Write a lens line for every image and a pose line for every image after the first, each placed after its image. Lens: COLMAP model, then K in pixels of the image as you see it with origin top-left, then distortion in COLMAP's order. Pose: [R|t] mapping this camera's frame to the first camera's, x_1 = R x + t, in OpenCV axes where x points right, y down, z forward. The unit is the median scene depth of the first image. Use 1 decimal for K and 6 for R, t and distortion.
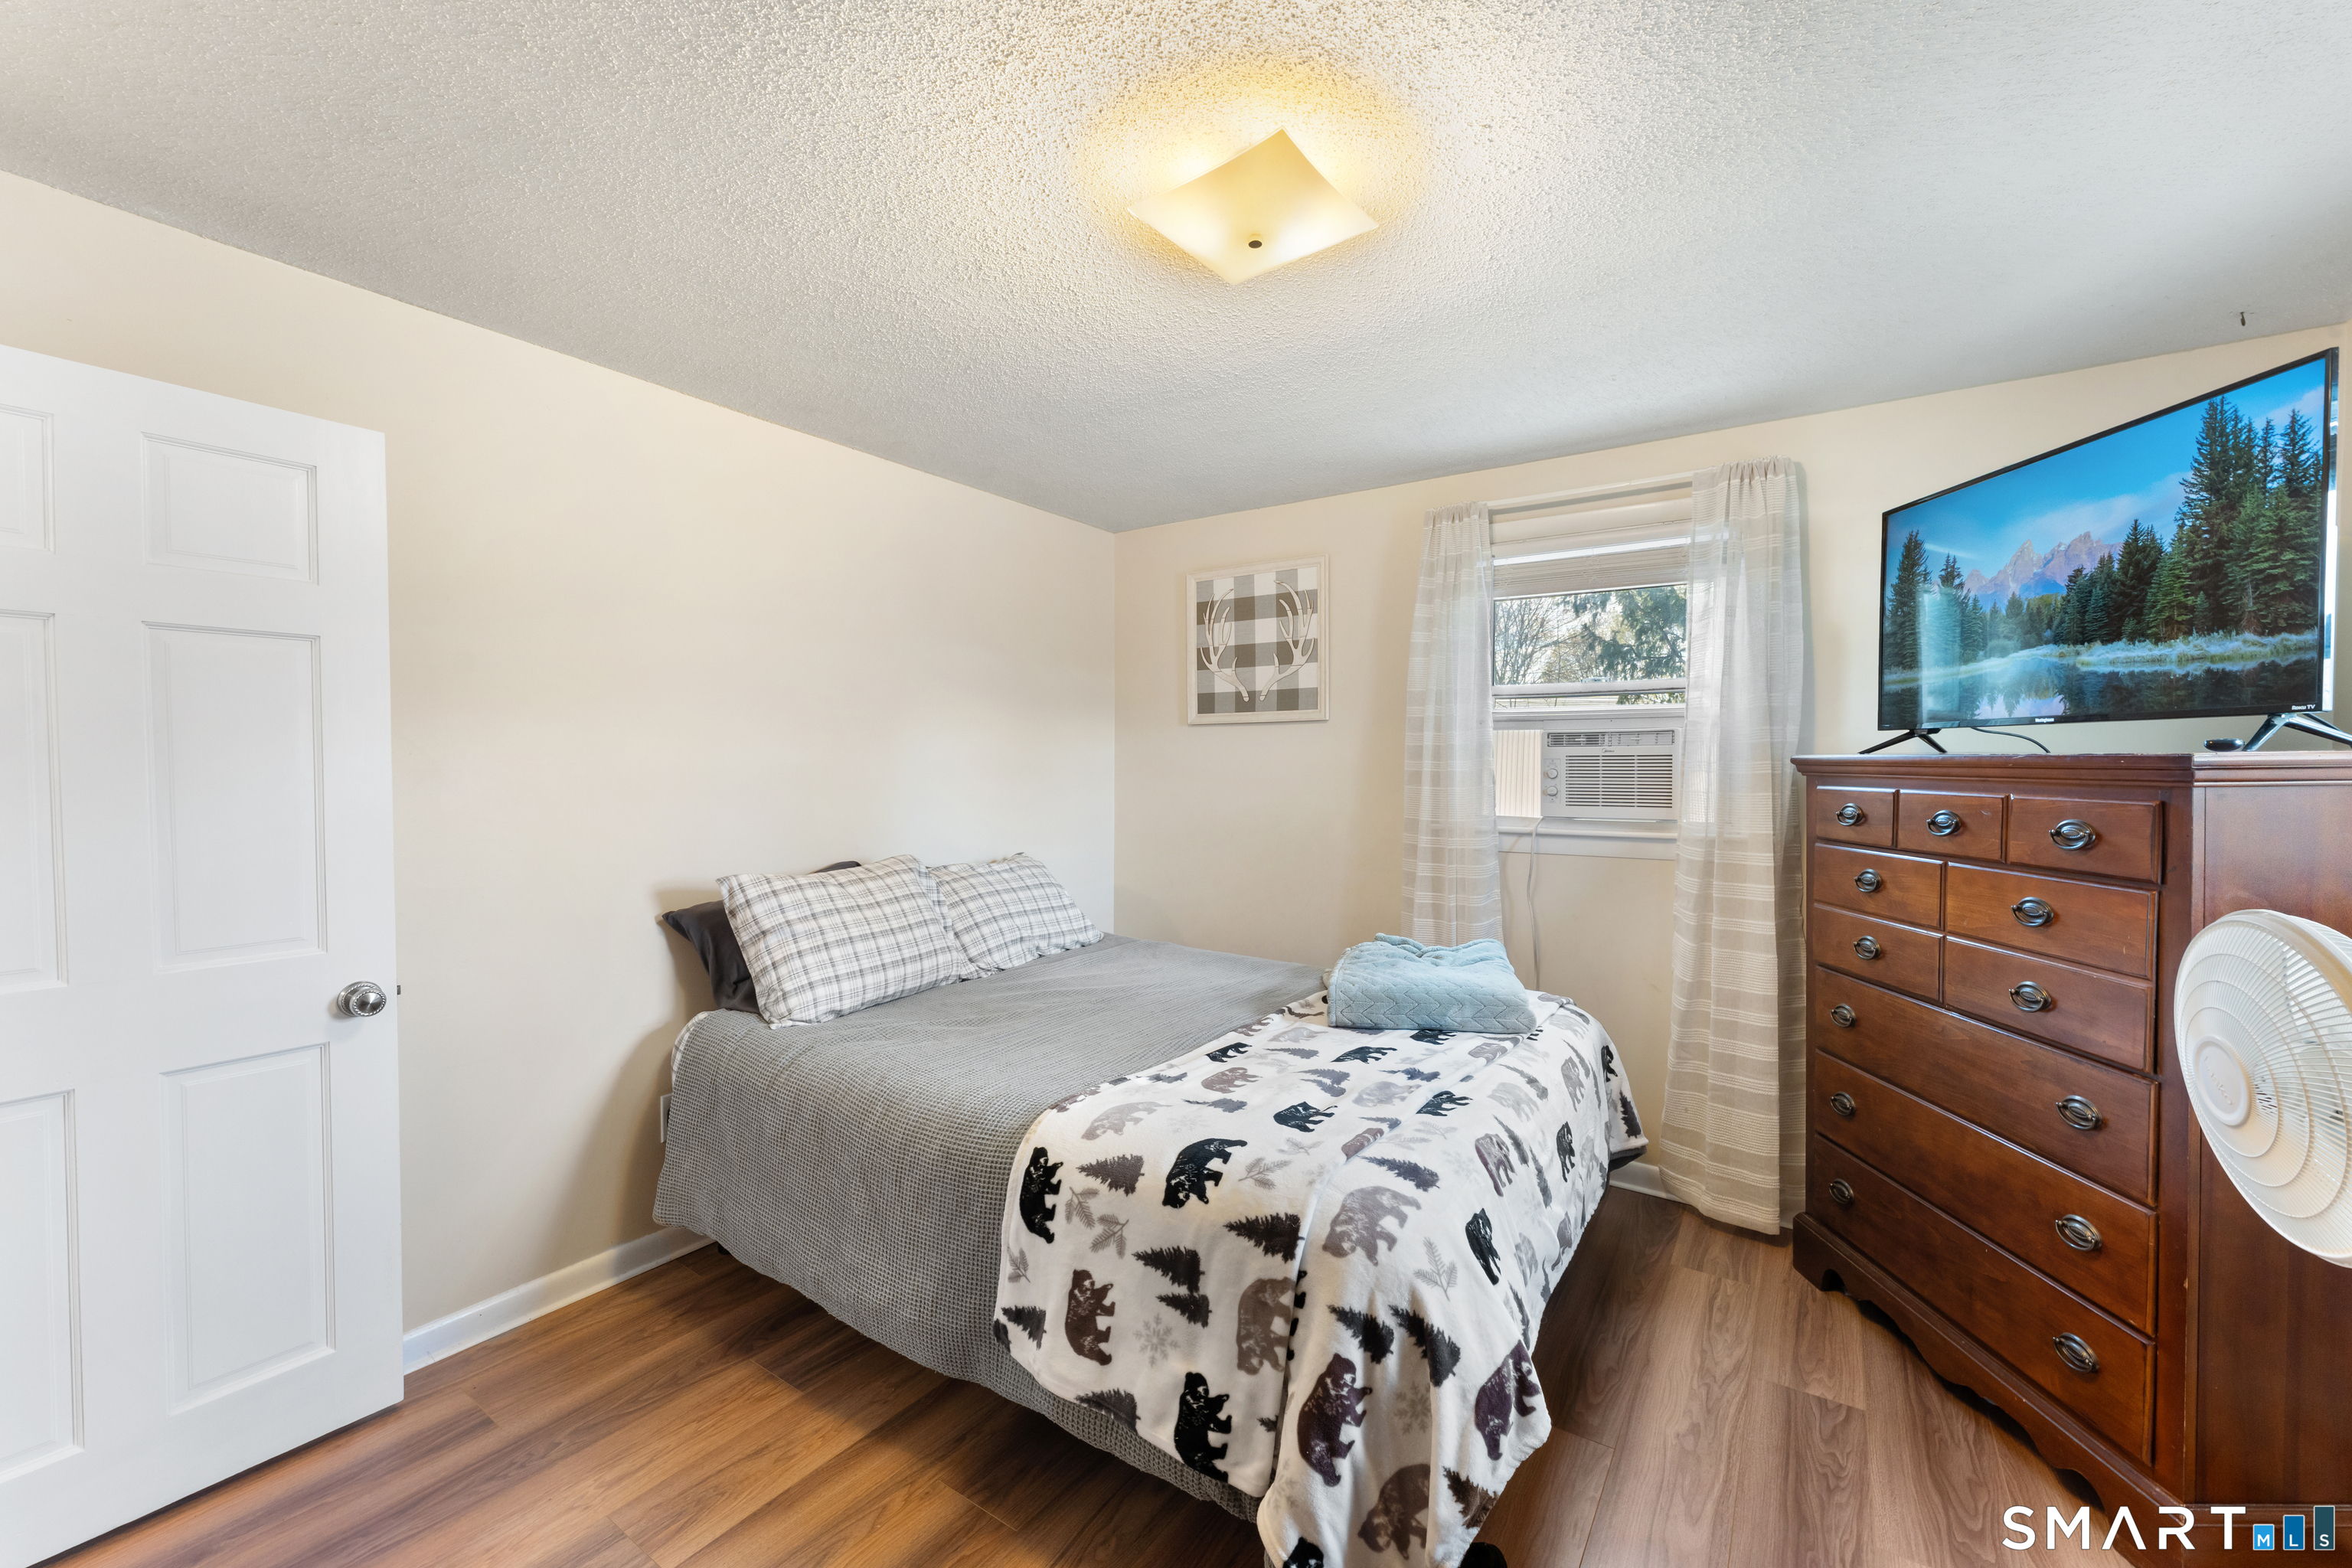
lens RADIAL K [[950.1, 0, 1191.0], [0, 950.1, 783.8], [0, 0, 1]] dist [0.000282, -0.000290]
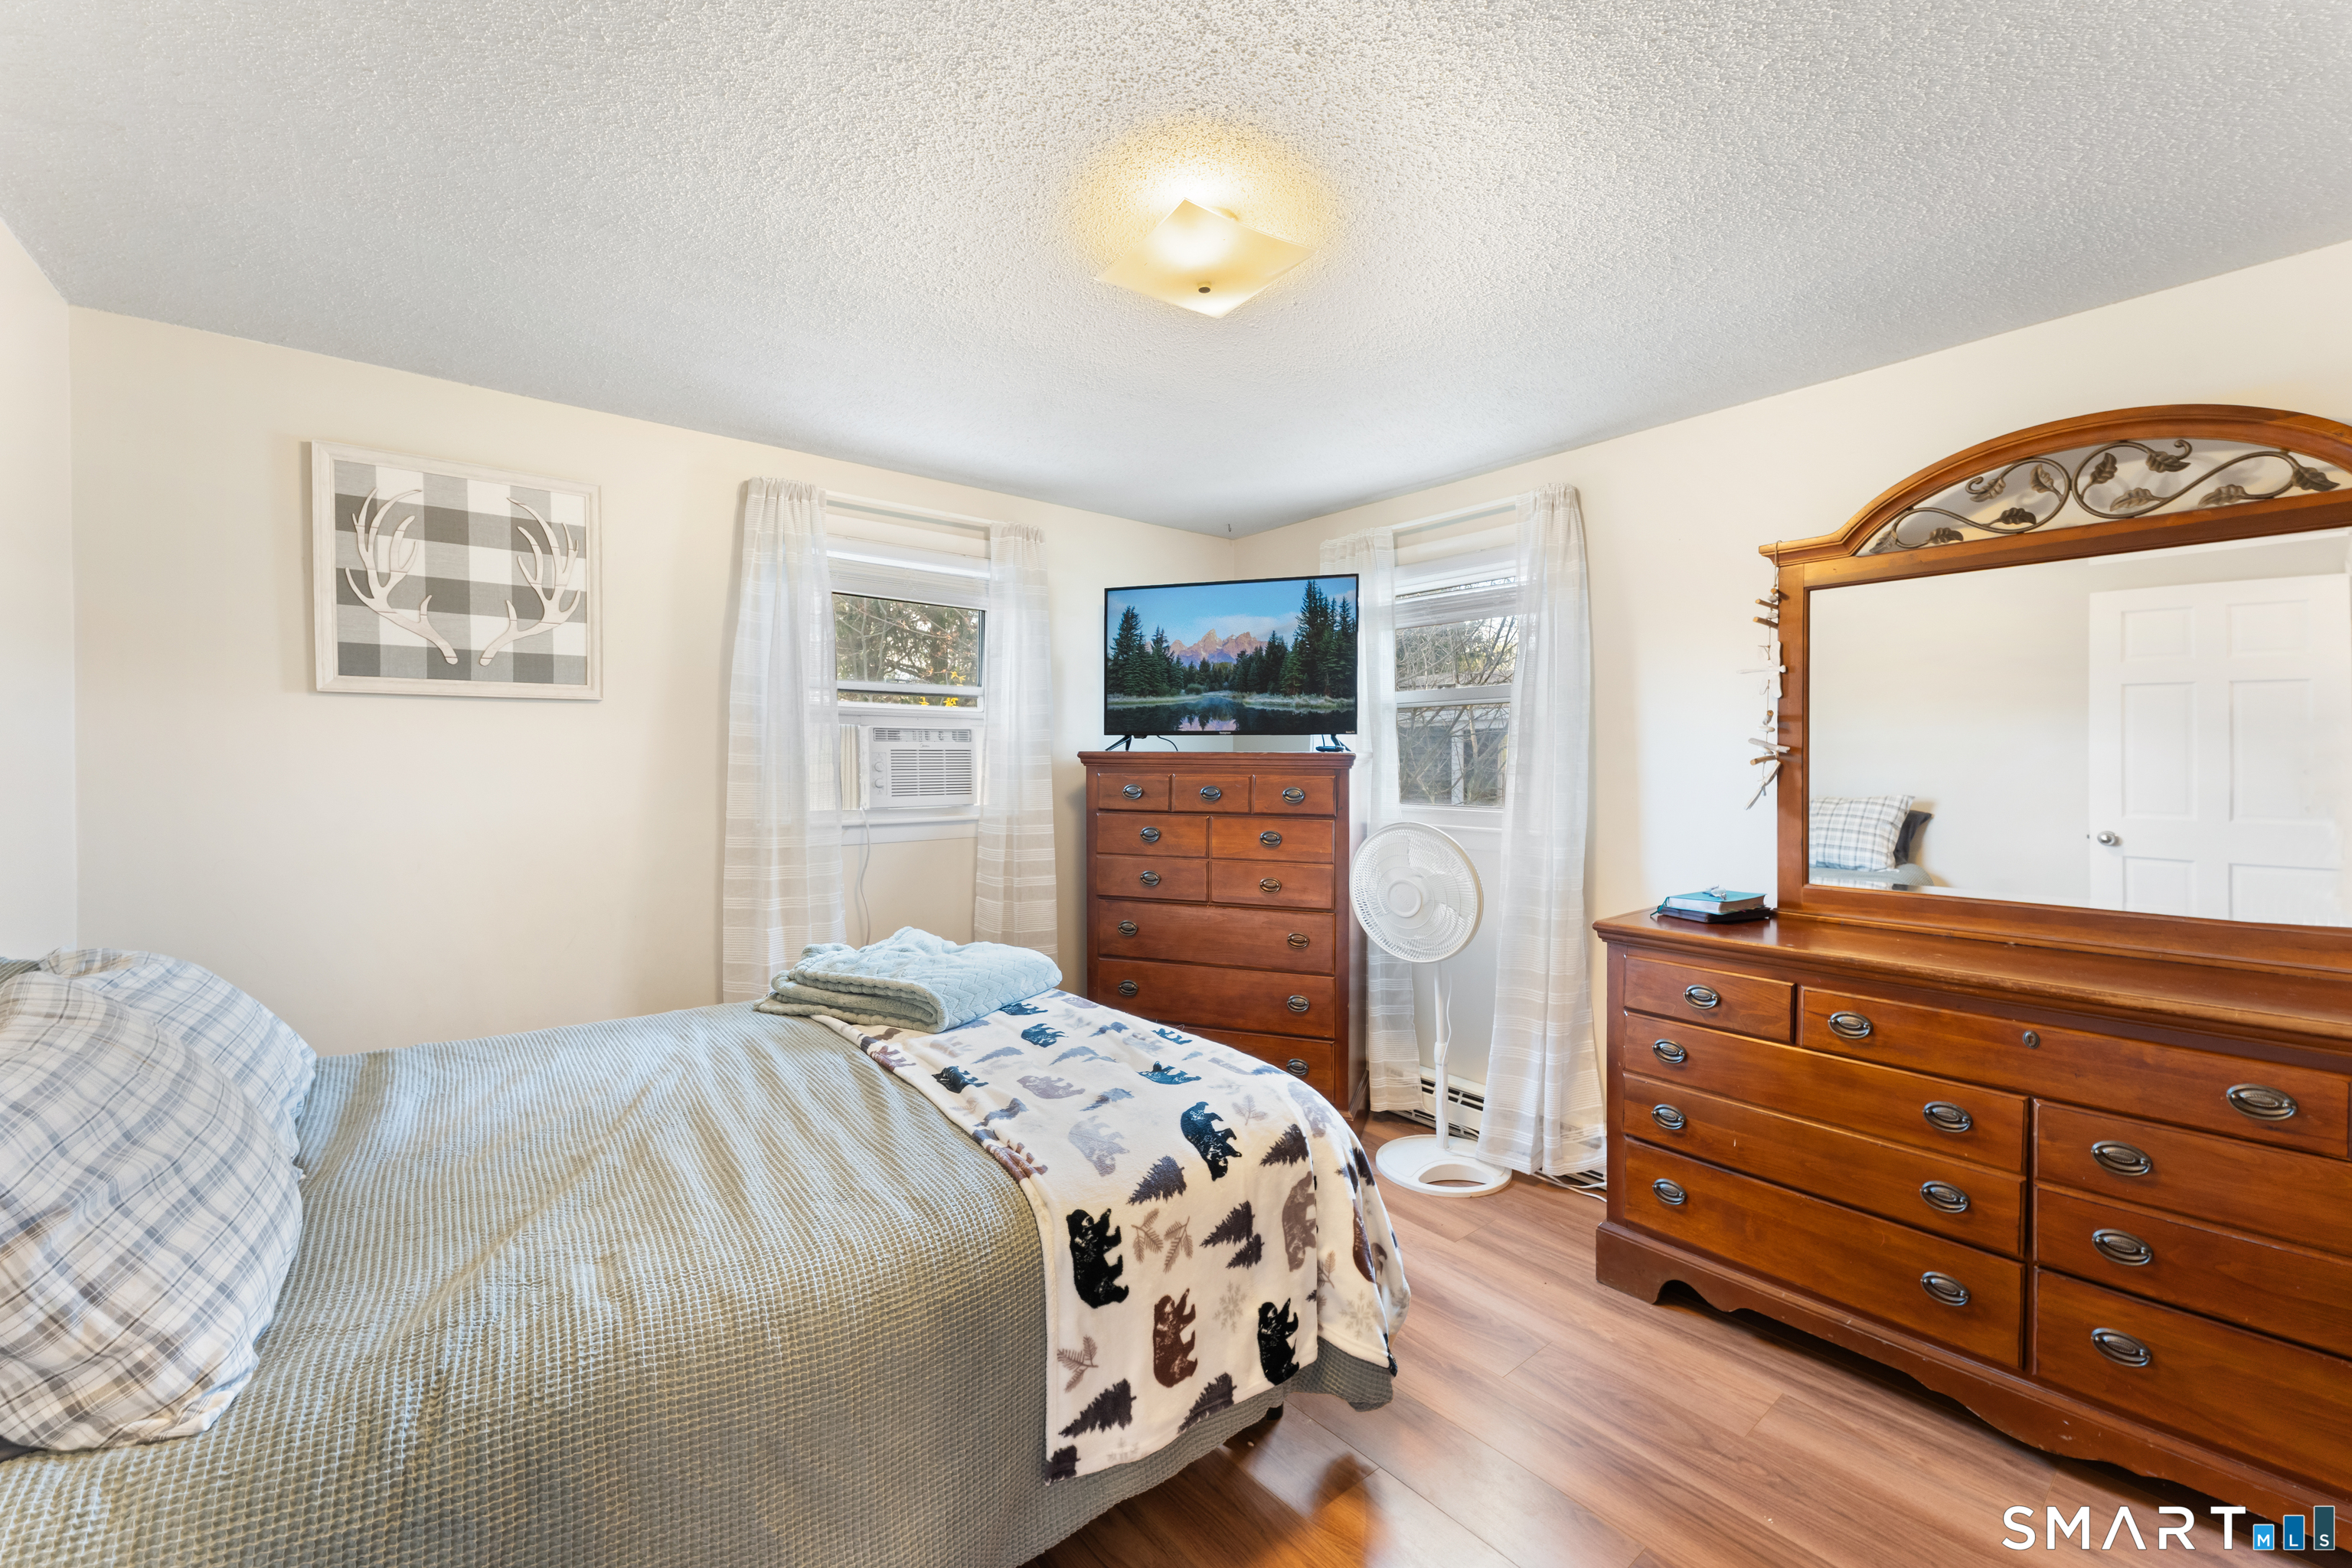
lens RADIAL K [[950.1, 0, 1181.6], [0, 950.1, 771.5], [0, 0, 1]] dist [0.000282, -0.000290]
pose [[0.279449, -0.012315, 0.960082, -0.890147], [0.019312, 0.999788, 0.007203, -0.010810], [-0.959966, 0.016528, 0.279628, 0.635224]]
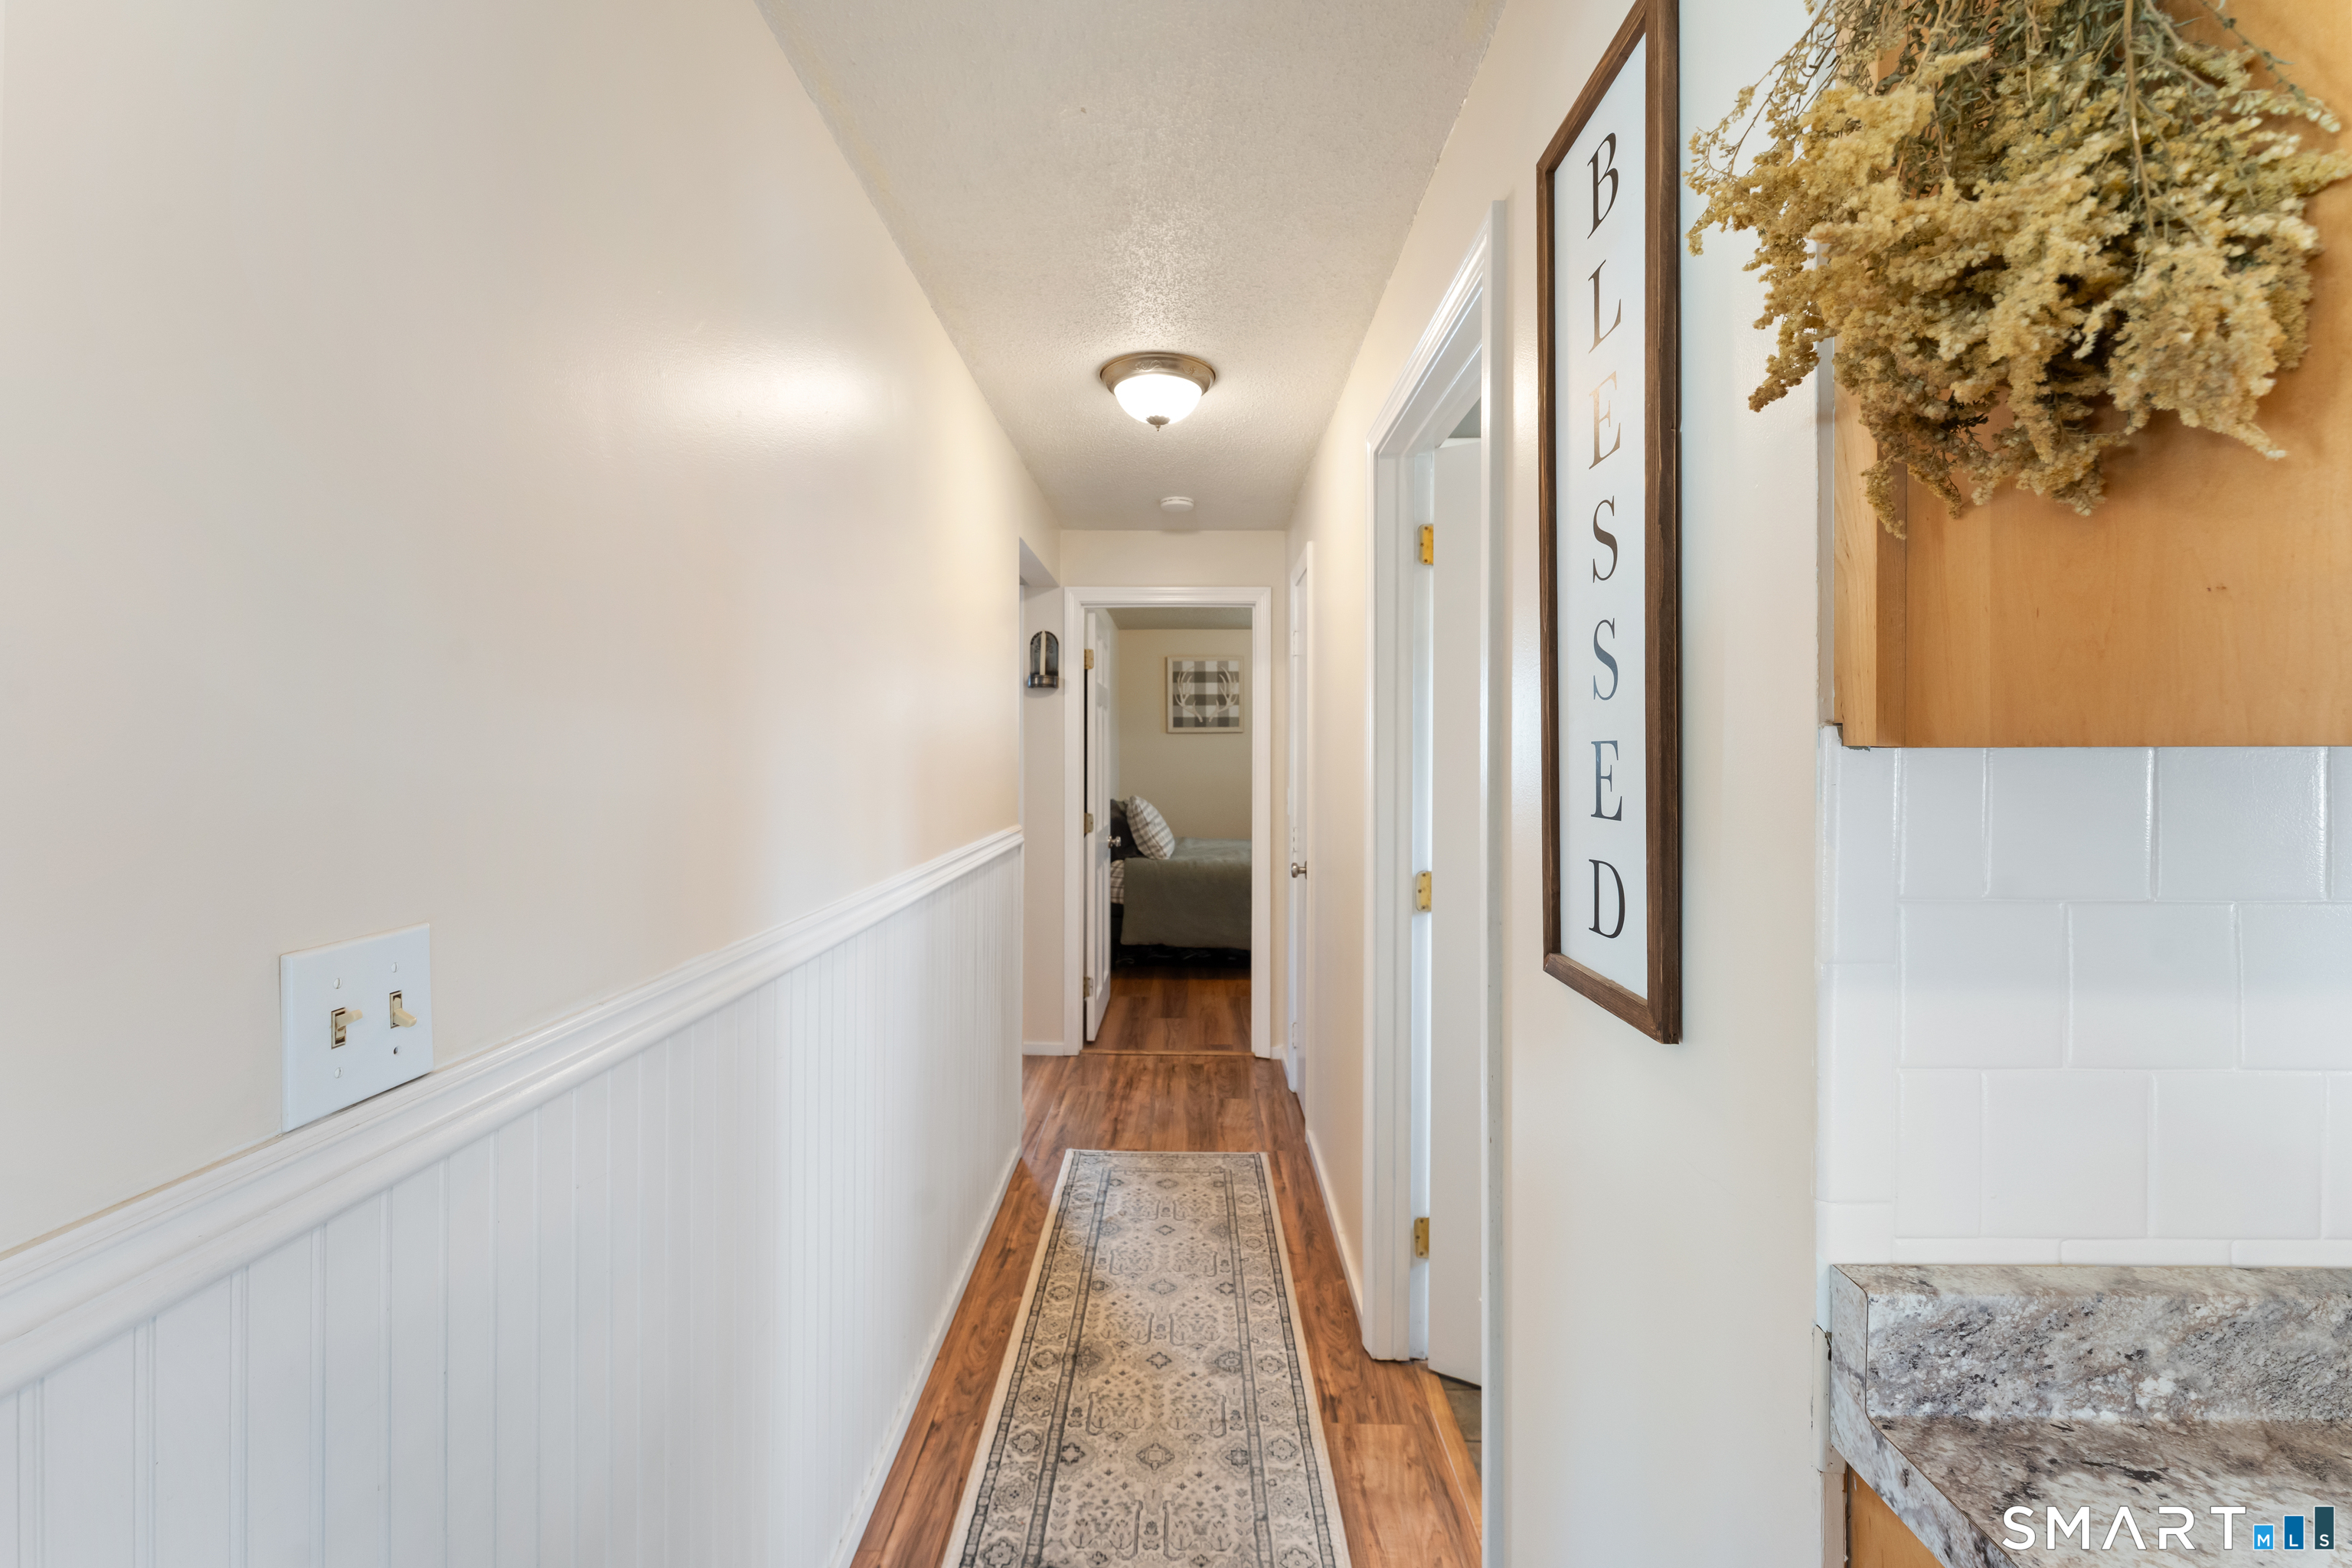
lens RADIAL K [[950.1, 0, 1188.3], [0, 950.1, 760.7], [0, 0, 1]] dist [0.000282, -0.000290]
pose [[0.836339, -0.007934, 0.548156, -2.183477], [0.012611, 0.999909, -0.004767, 0.011674], [-0.548068, 0.010899, 0.836363, -1.401518]]
